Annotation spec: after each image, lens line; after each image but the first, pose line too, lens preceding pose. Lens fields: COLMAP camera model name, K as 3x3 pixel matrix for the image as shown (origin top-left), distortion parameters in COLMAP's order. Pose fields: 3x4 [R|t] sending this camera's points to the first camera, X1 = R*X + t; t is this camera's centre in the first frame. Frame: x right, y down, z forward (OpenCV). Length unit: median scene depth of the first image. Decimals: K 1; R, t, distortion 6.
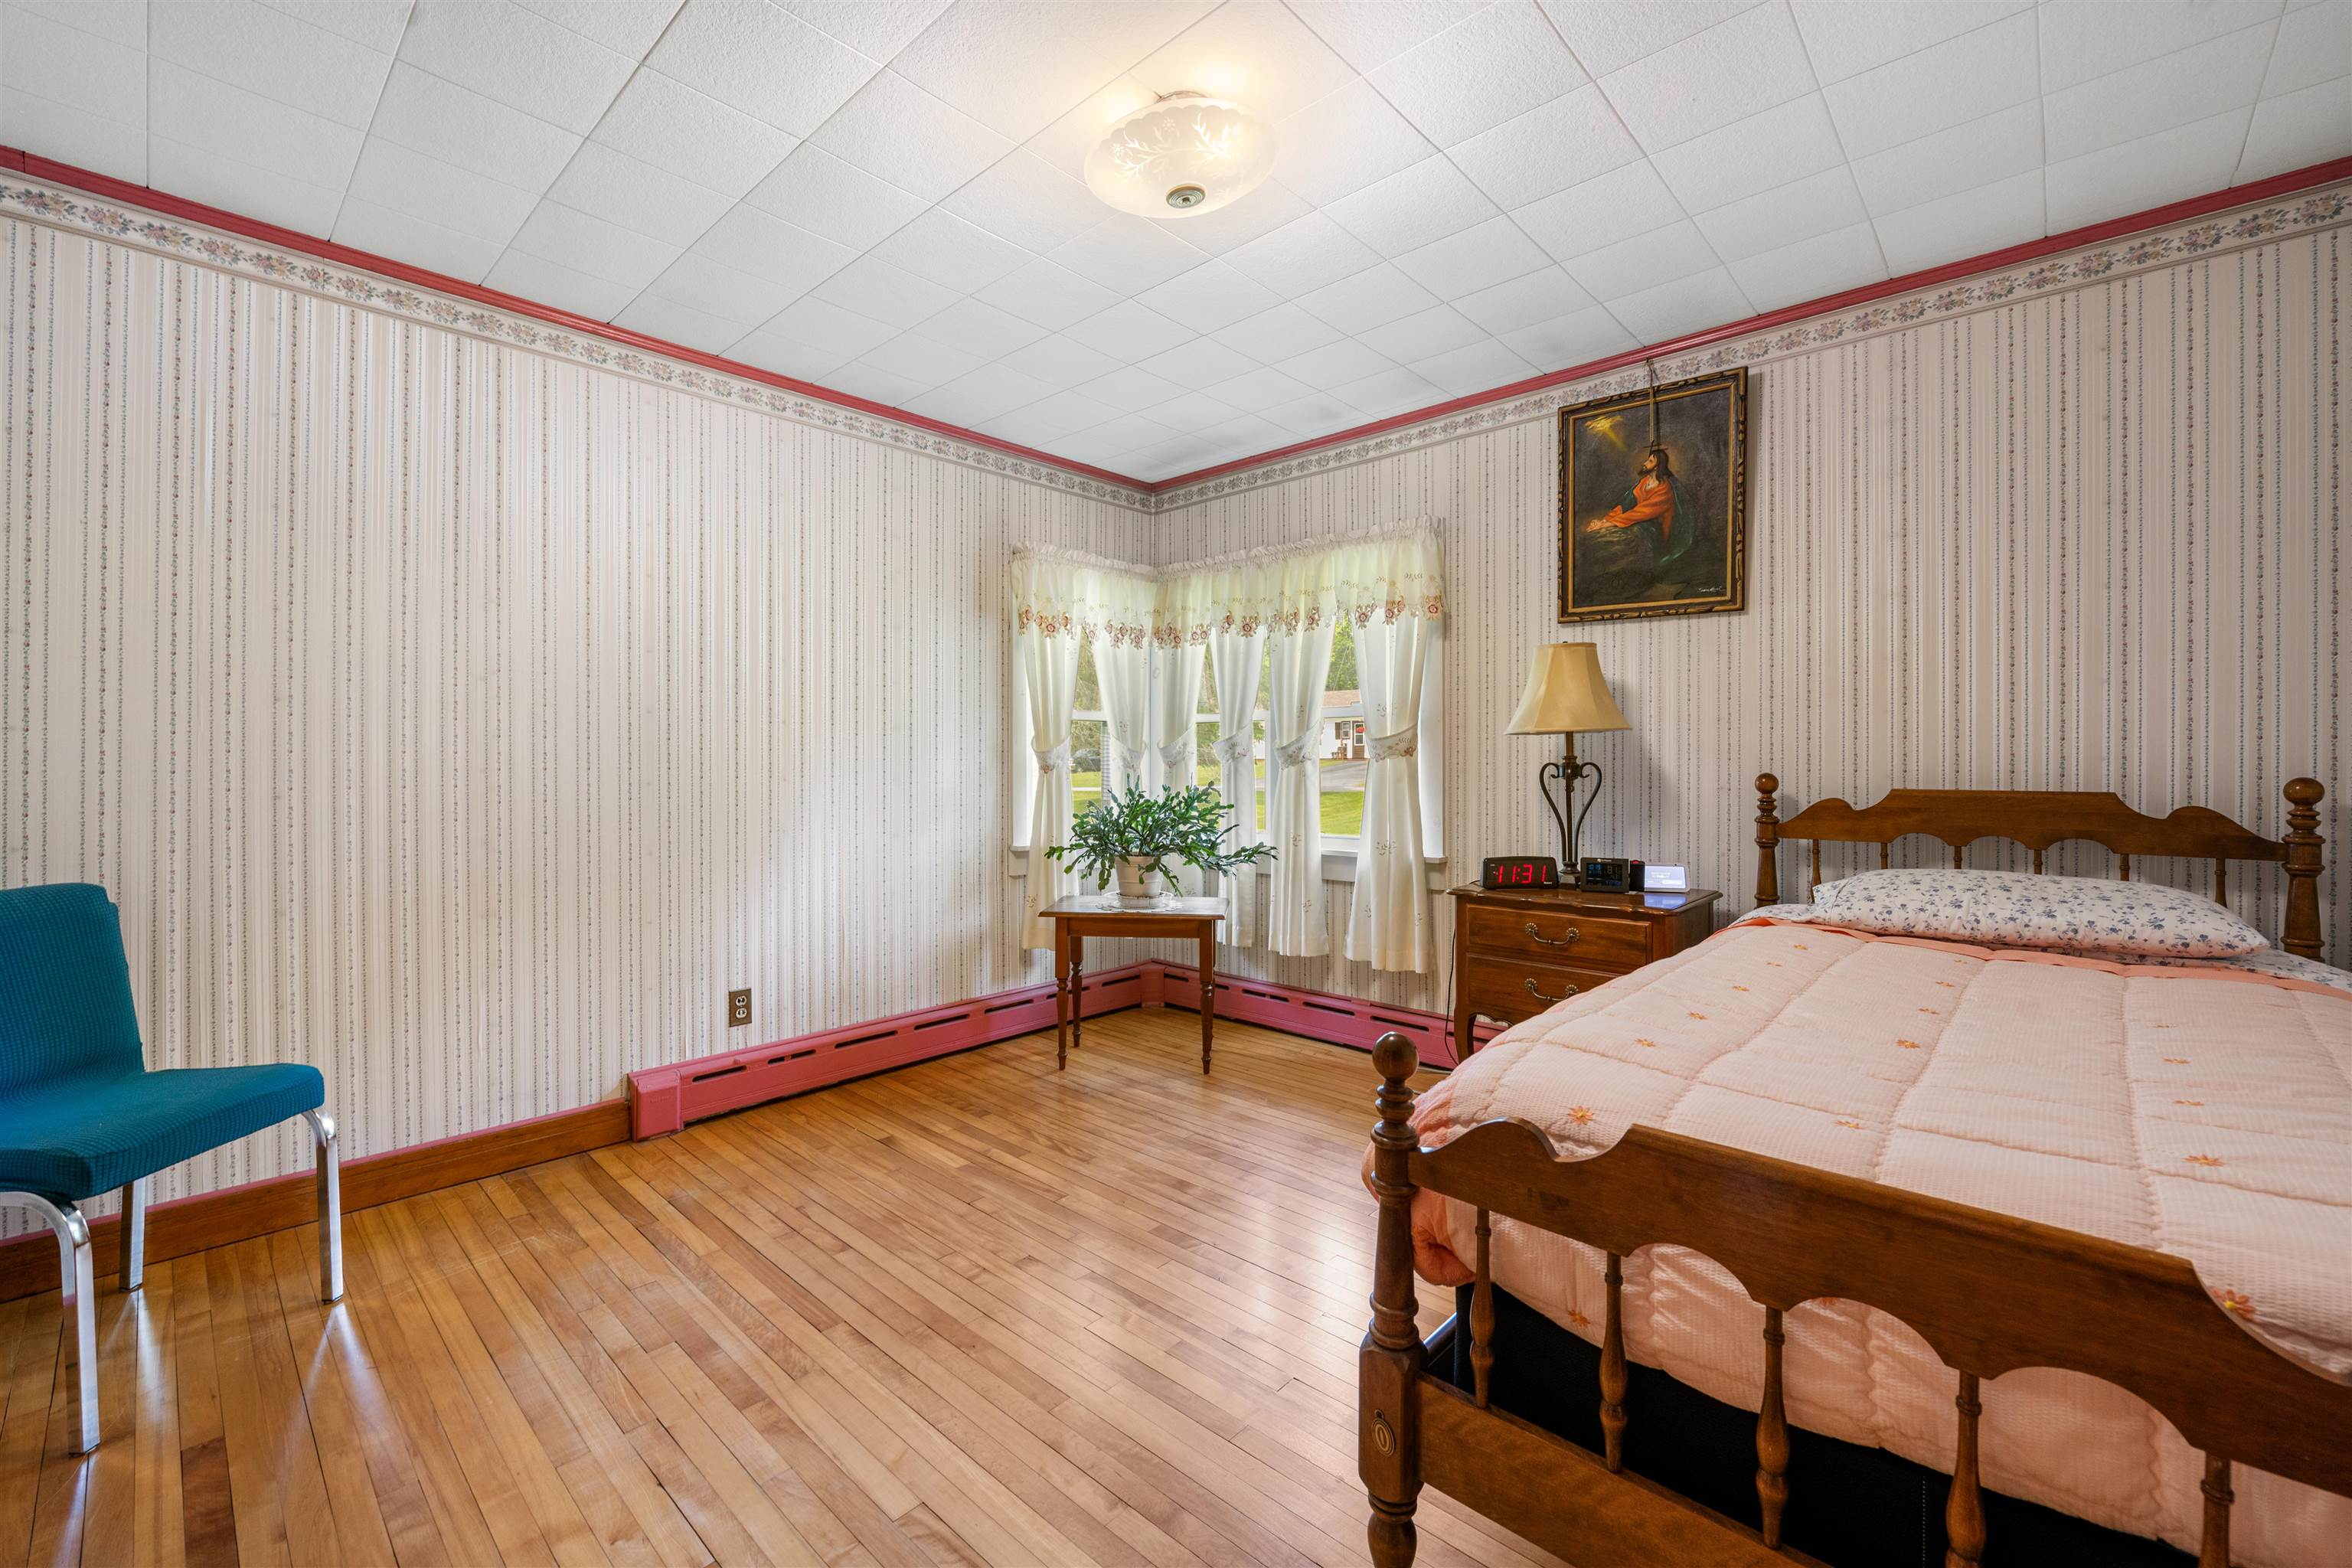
lens RADIAL K [[961.3, 0, 1176.8], [0, 961.3, 768.1], [0, 0, 1]] dist [-0.008350, -0.000345]
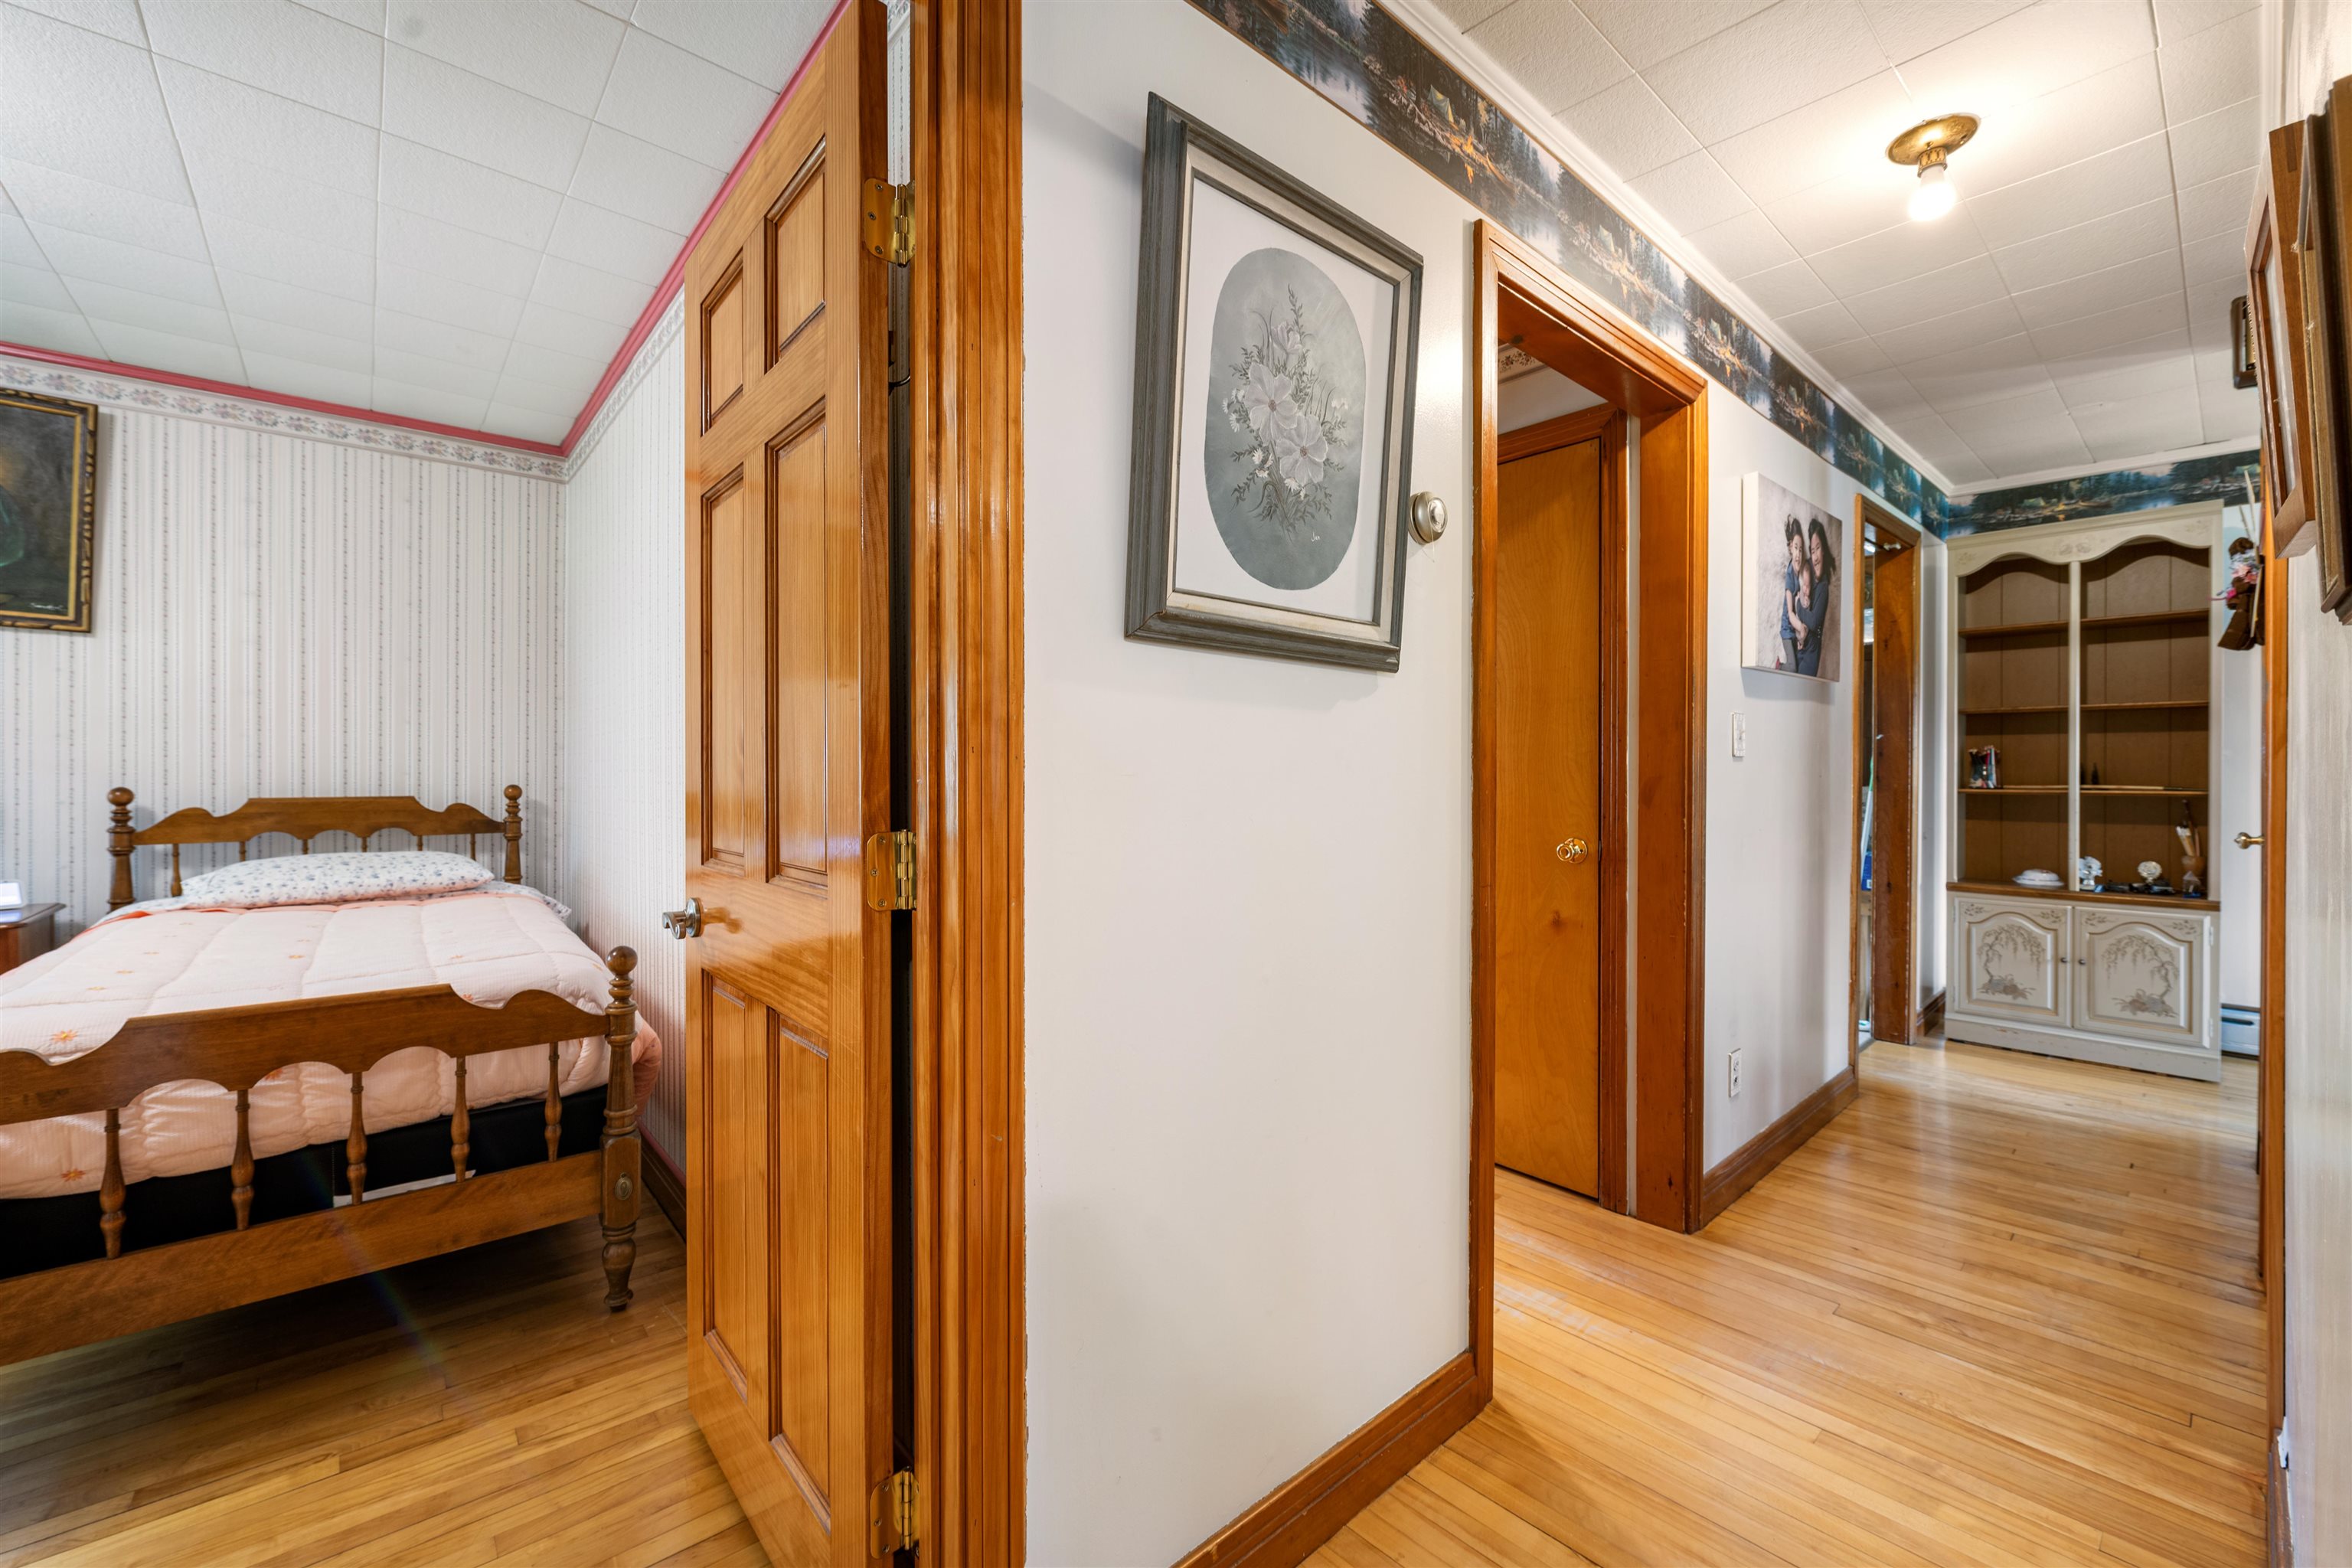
lens RADIAL K [[961.3, 0, 1189.3], [0, 961.3, 765.6], [0, 0, 1]] dist [-0.008350, -0.000345]
pose [[0.107401, 0.006777, 0.994193, -0.351858], [0.009811, 0.999921, -0.007876, 0.001370], [-0.994167, 0.010600, 0.107326, -0.347549]]
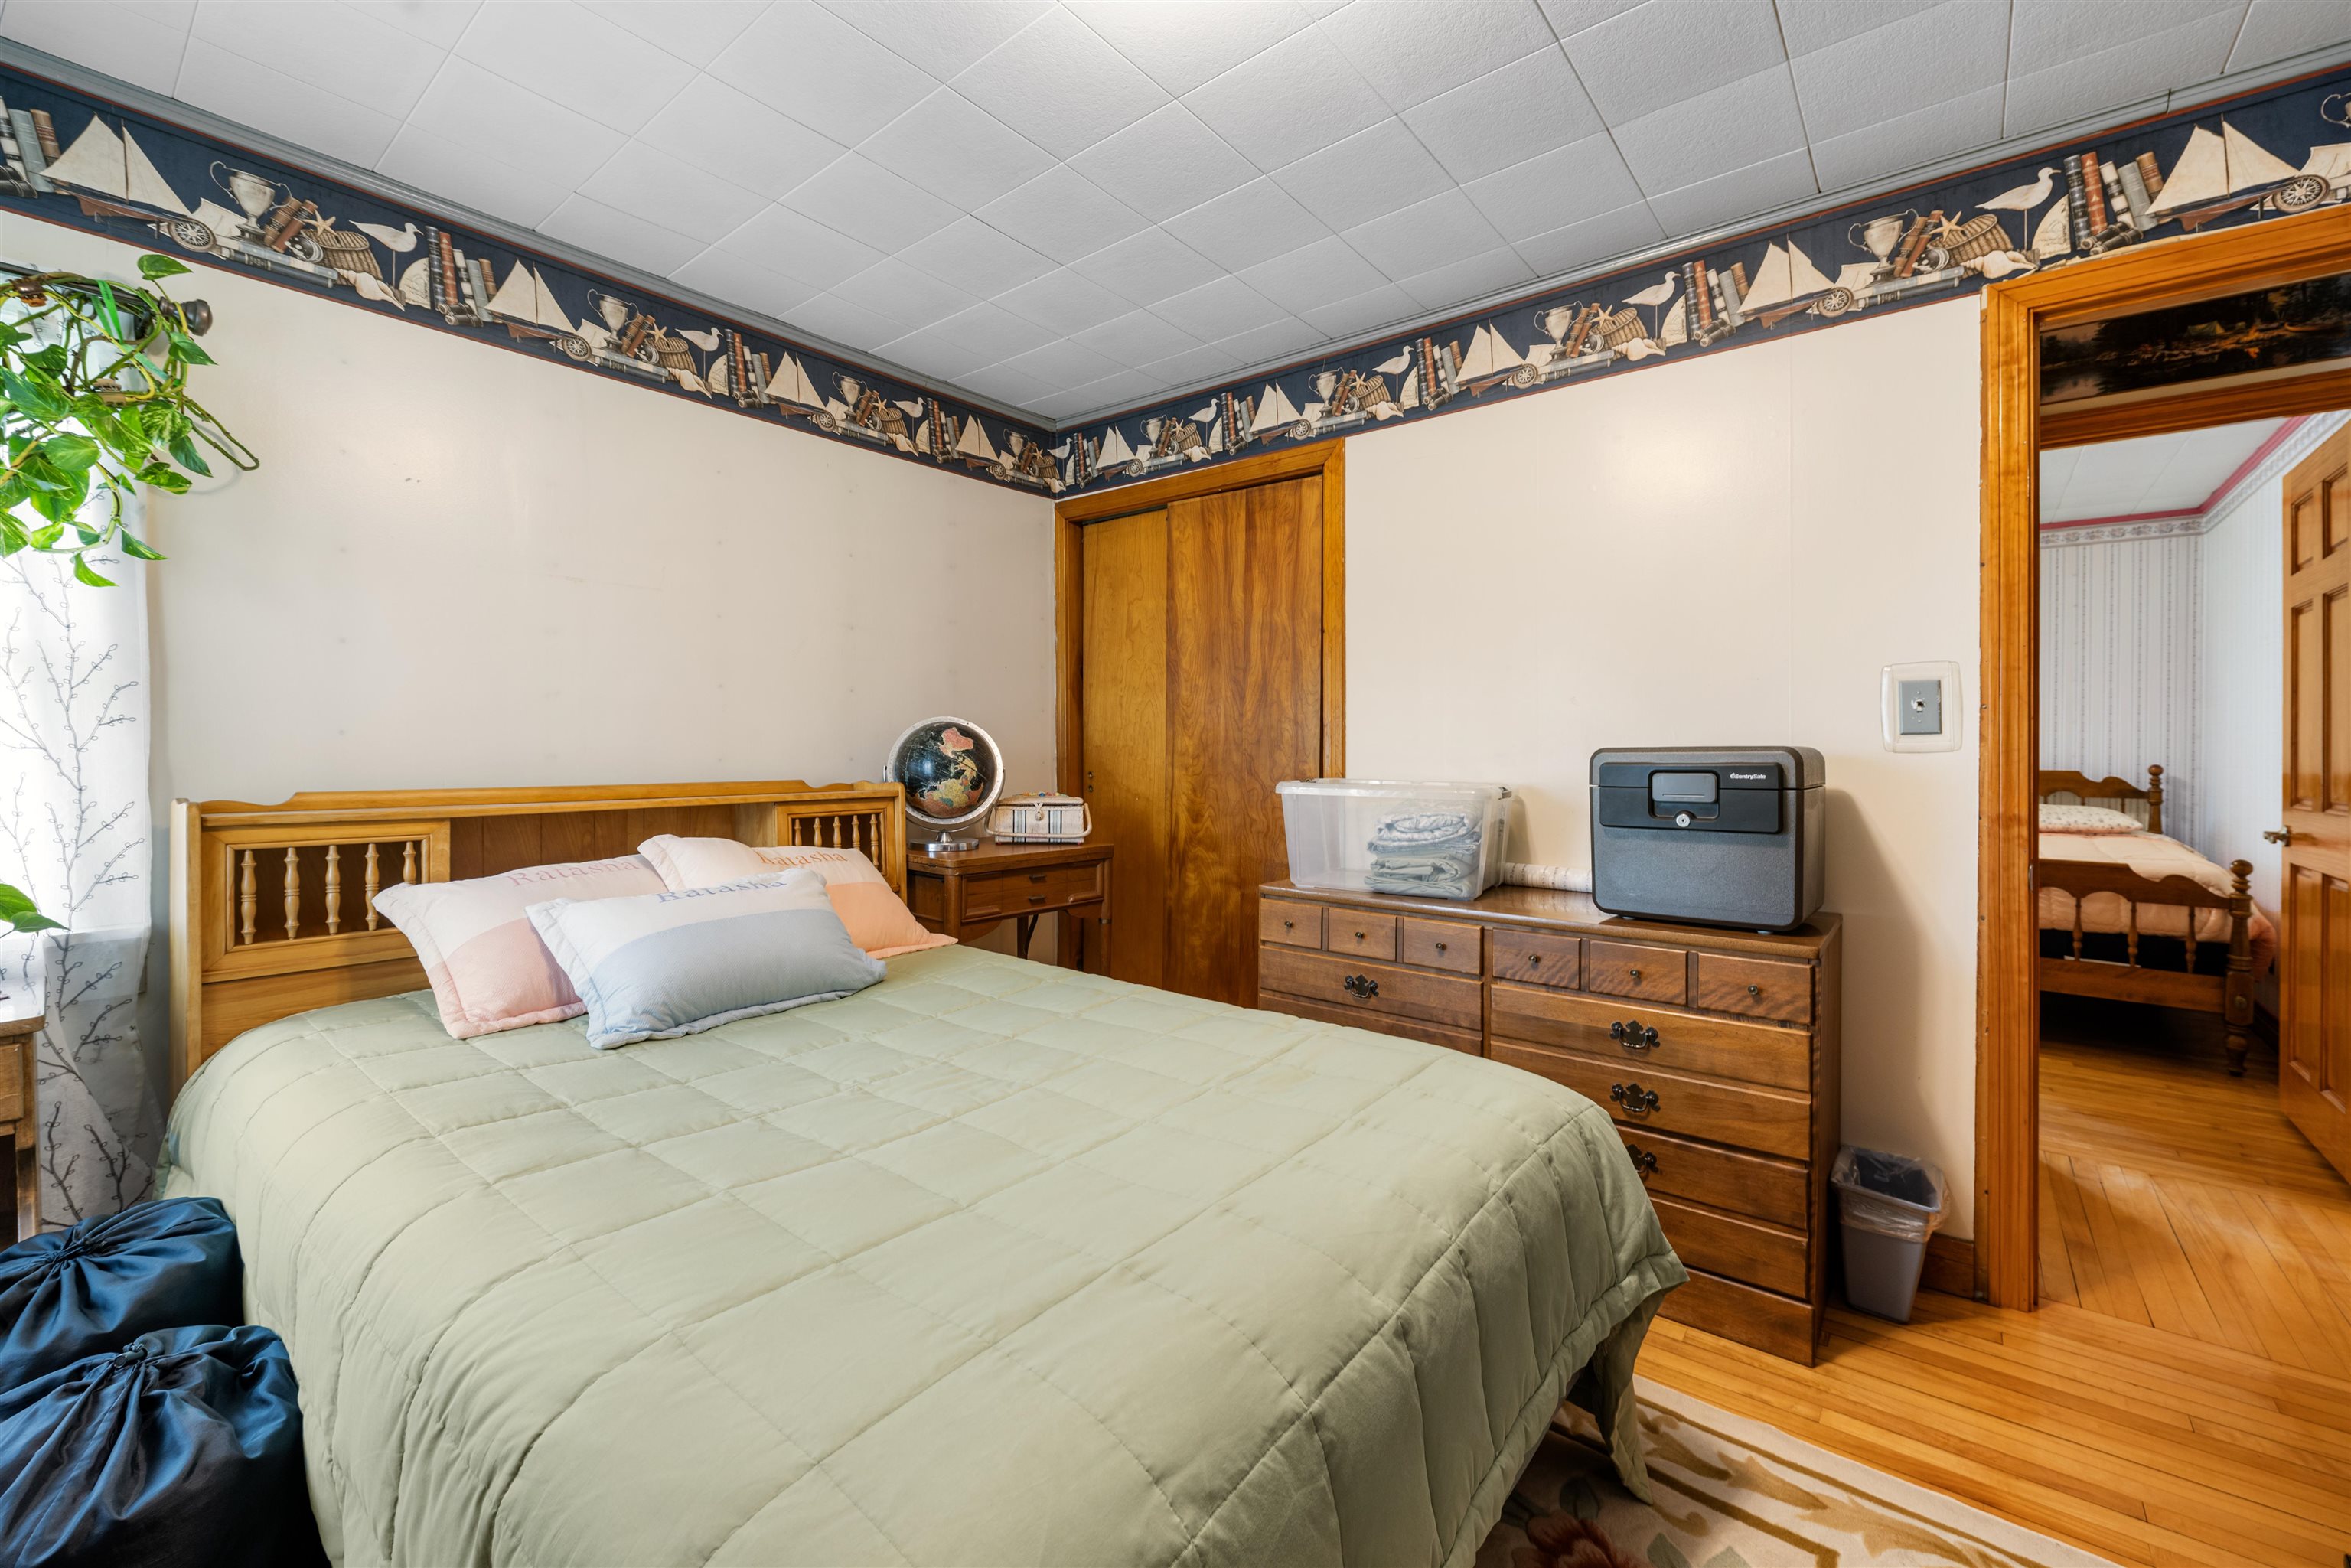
lens RADIAL K [[960.9, 0, 1167.6], [0, 960.9, 763.7], [0, 0, 1]] dist [-0.008350, -0.000345]
pose [[0.998220, 0.003853, 0.059521, -1.205199], [-0.004002, 0.999989, 0.002388, 0.009818], [-0.059512, -0.002622, 0.998224, -1.041593]]
